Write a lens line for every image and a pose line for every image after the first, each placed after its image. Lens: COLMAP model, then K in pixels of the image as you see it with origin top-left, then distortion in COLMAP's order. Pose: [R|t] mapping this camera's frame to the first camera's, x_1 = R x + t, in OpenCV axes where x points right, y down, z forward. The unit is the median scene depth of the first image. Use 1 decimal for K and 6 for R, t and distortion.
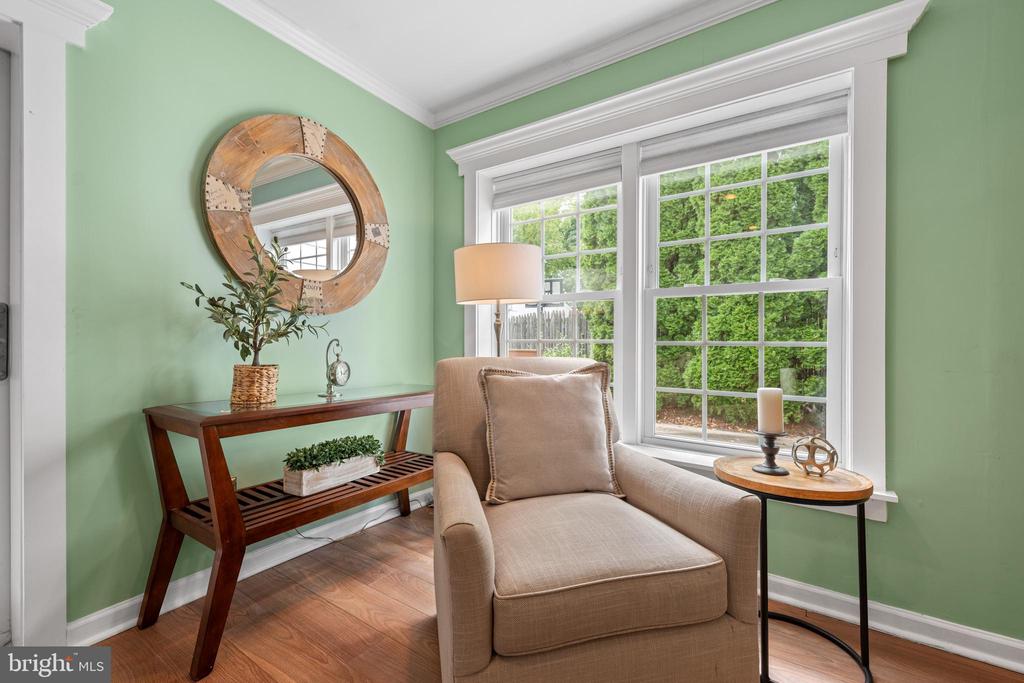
lens RADIAL K [[433.8, 0, 510.9], [0, 433.8, 341.8], [0, 0, 1]] dist [0.000902, 0.000666]
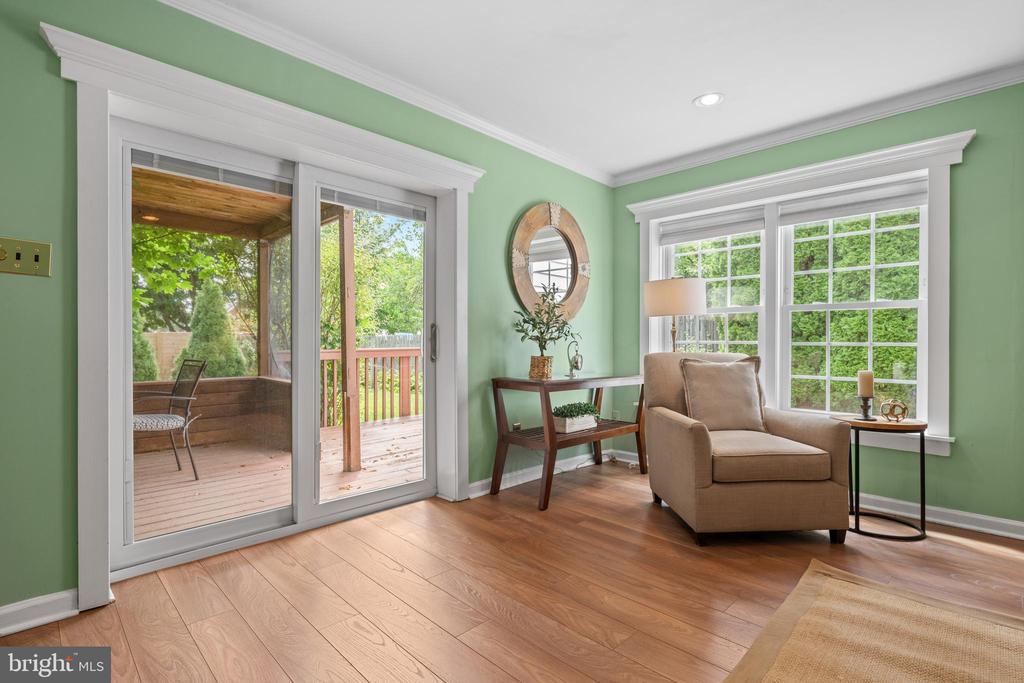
lens RADIAL K [[495.5, 0, 509.3], [0, 495.5, 342.5], [0, 0, 1]] dist [-0.000049, 0.001019]
pose [[0.981942, -0.000062, -0.189185, -0.312109], [0.000056, 1.000000, -0.000037, -0.001213], [0.189185, 0.000026, 0.981942, -0.907843]]
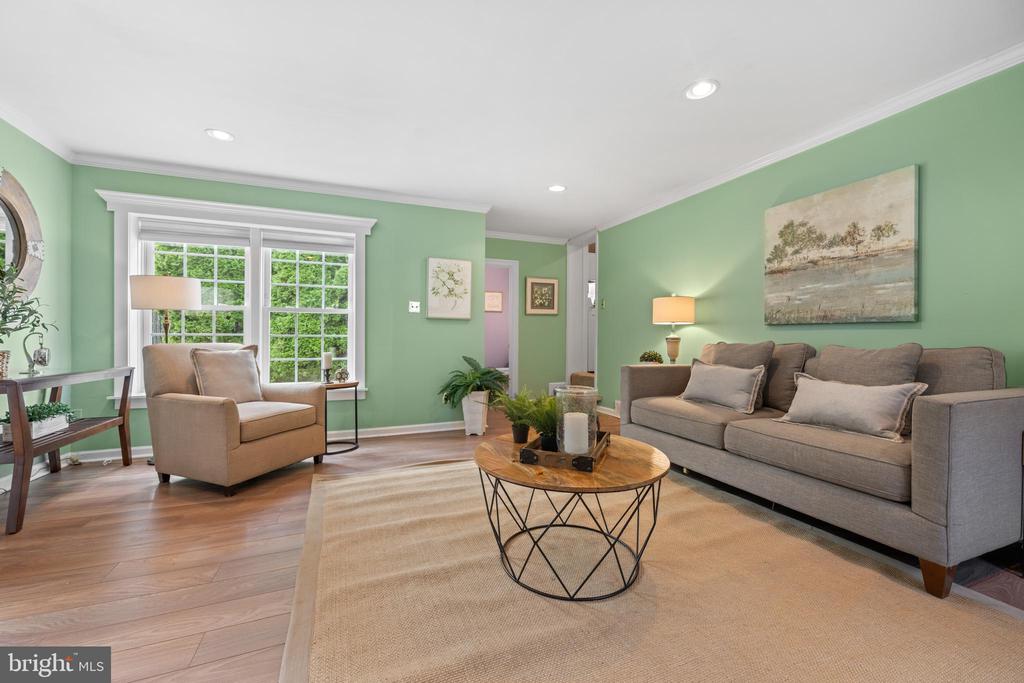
lens RADIAL K [[409.4, 0, 507.0], [0, 409.4, 336.5], [0, 0, 1]] dist [0.000048, 0.000188]
pose [[0.563454, -0.001586, 0.826146, -0.679029], [0.000335, 0.999999, 0.001691, 0.004992], [-0.826148, -0.000676, 0.563453, -1.051927]]
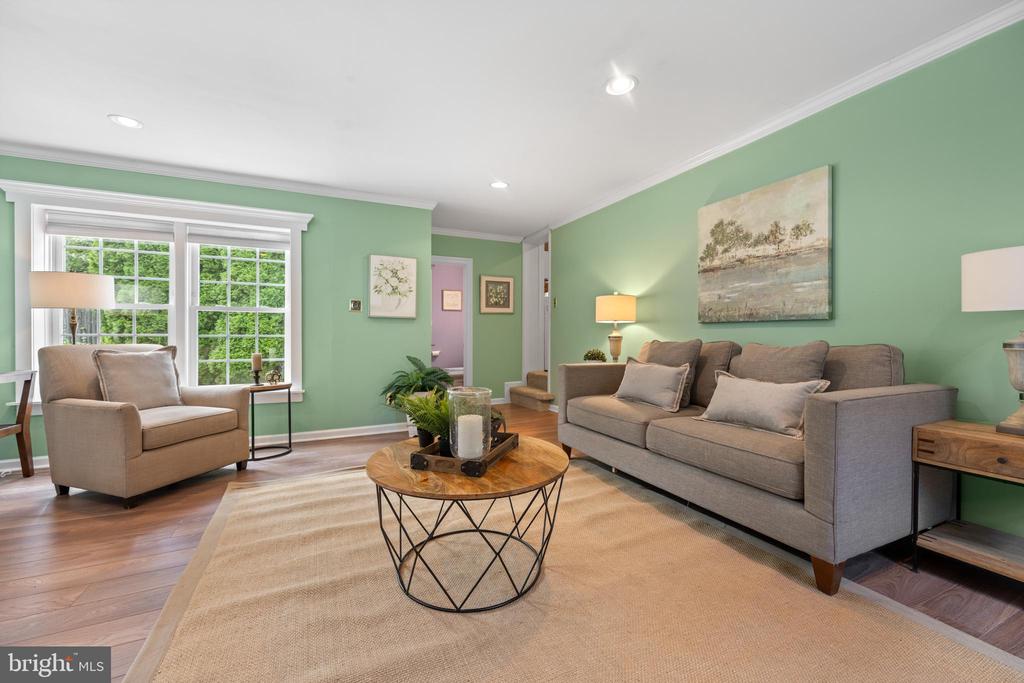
lens RADIAL K [[409.4, 0, 507.0], [0, 409.4, 335.6], [0, 0, 1]] dist [0.000048, 0.000188]
pose [[0.520399, -0.004714, 0.853910, -0.543983], [0.004813, 0.999985, 0.002587, 0.004036], [-0.853910, 0.002763, 0.520414, -1.189642]]
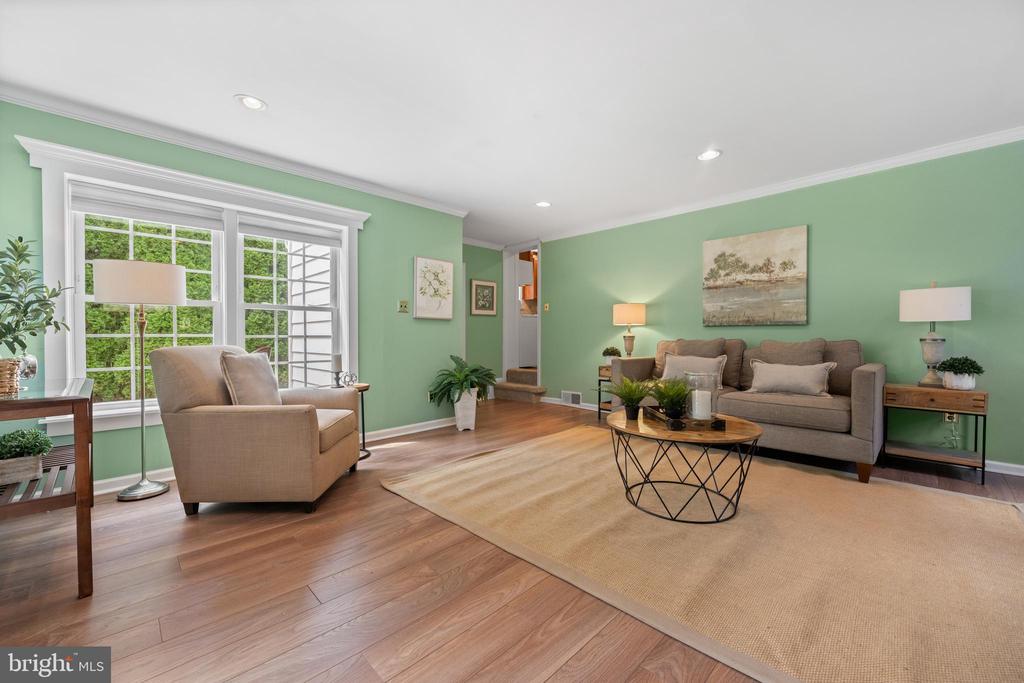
lens RADIAL K [[409.4, 0, 508.7], [0, 409.4, 340.4], [0, 0, 1]] dist [0.000048, 0.000188]
pose [[0.197799, -0.013993, 0.980143, -1.180822], [0.005364, 0.999899, 0.013193, 0.003738], [-0.980228, 0.002648, 0.197854, -0.333611]]
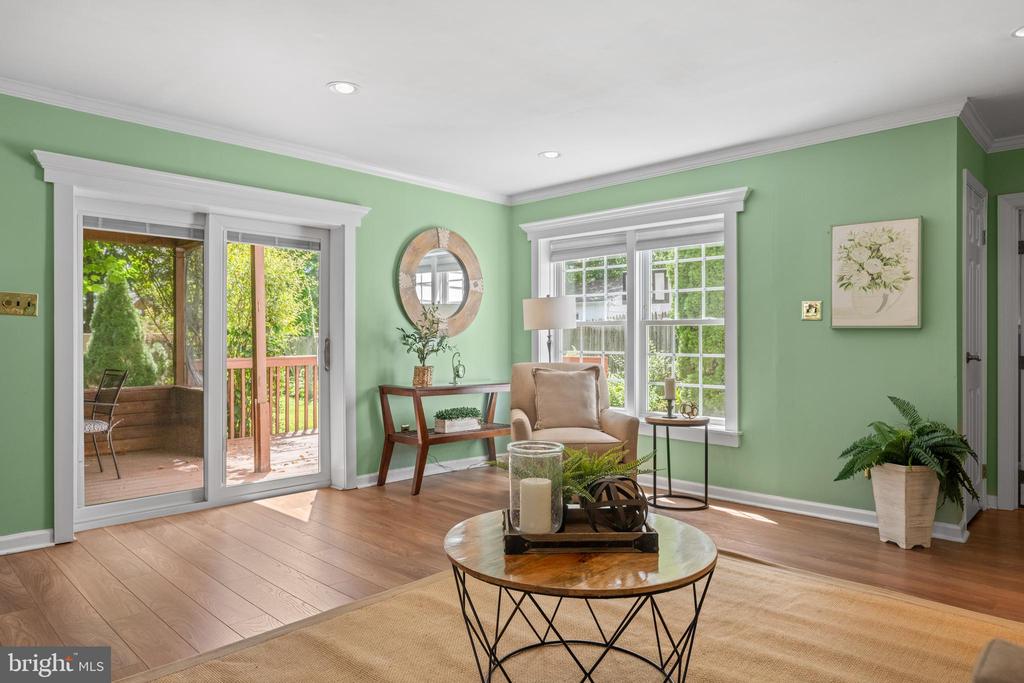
lens RADIAL K [[651.9, 0, 508.5], [0, 651.9, 339.0], [0, 0, 1]] dist [0.001900, -0.000590]
pose [[0.983489, -0.003310, -0.180935, 0.317907], [0.002486, 0.999985, -0.004778, -0.051948], [0.180948, 0.004249, 0.983483, -1.749720]]
